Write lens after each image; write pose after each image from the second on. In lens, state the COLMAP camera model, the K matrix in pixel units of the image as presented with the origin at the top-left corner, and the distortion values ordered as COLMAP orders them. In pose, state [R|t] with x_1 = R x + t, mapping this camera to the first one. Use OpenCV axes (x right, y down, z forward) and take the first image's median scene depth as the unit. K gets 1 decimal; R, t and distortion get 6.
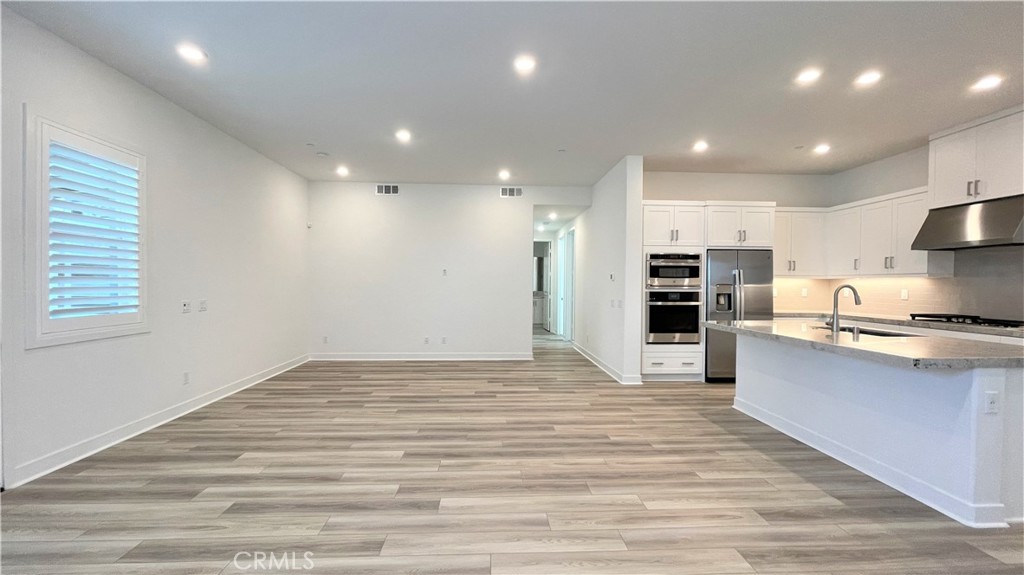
lens RADIAL K [[413.2, 0, 508.4], [0, 413.2, 290.3], [0, 0, 1]] dist [-0.002121, 0.000636]
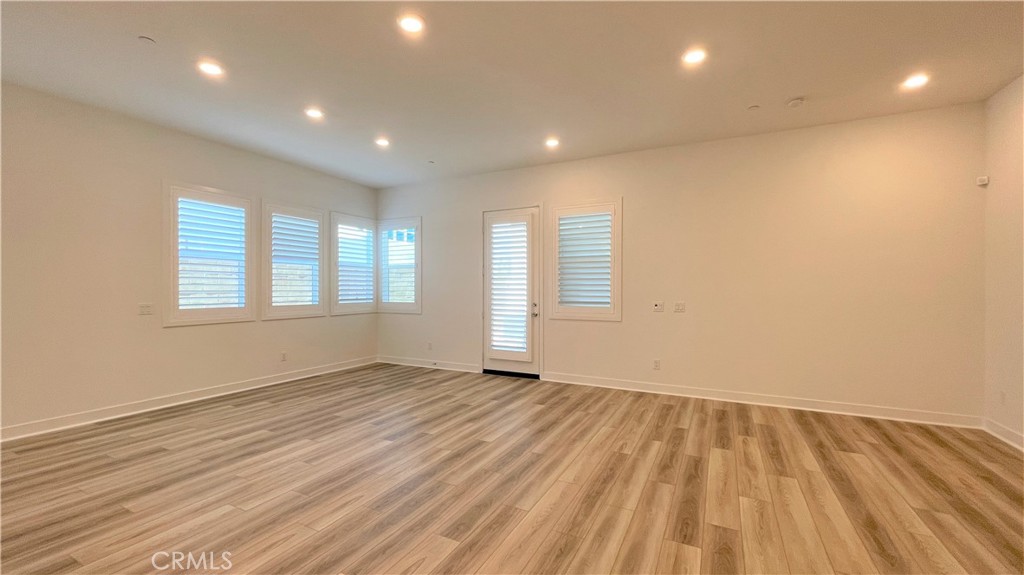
lens RADIAL K [[413.2, 0, 508.3], [0, 413.2, 288.1], [0, 0, 1]] dist [-0.002121, 0.000636]
pose [[-0.503013, -0.009134, -0.864231, 0.480725], [-0.019215, 0.999815, 0.000617, -0.007783], [0.864065, 0.016917, -0.503095, 1.155466]]
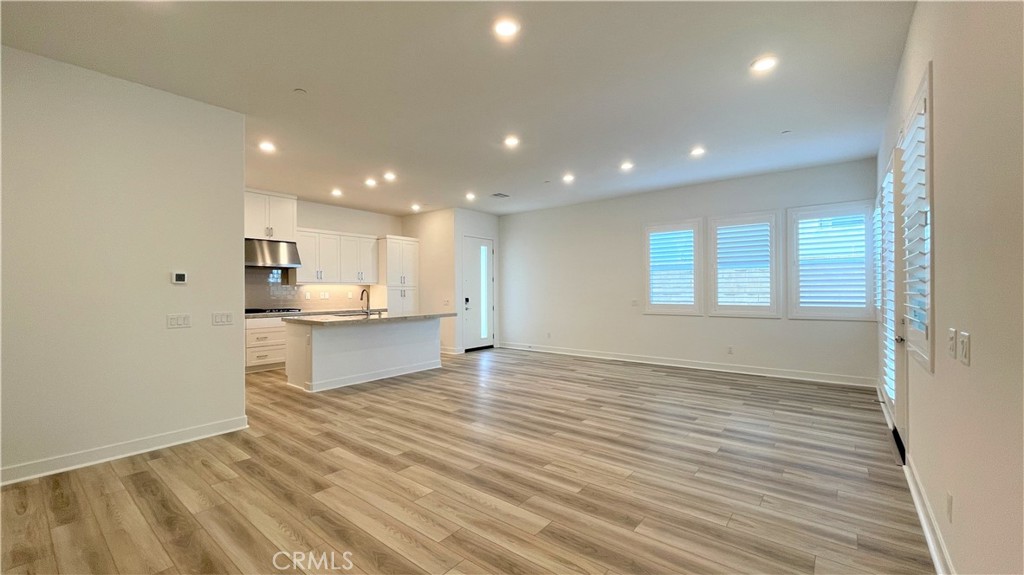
lens RADIAL K [[413.2, 0, 507.8], [0, 413.2, 286.0], [0, 0, 1]] dist [-0.002121, 0.000636]
pose [[-0.743543, 0.003159, 0.668680, -0.681921], [0.010820, 0.999915, 0.007307, -0.026960], [-0.668600, 0.012668, -0.743514, 1.528744]]
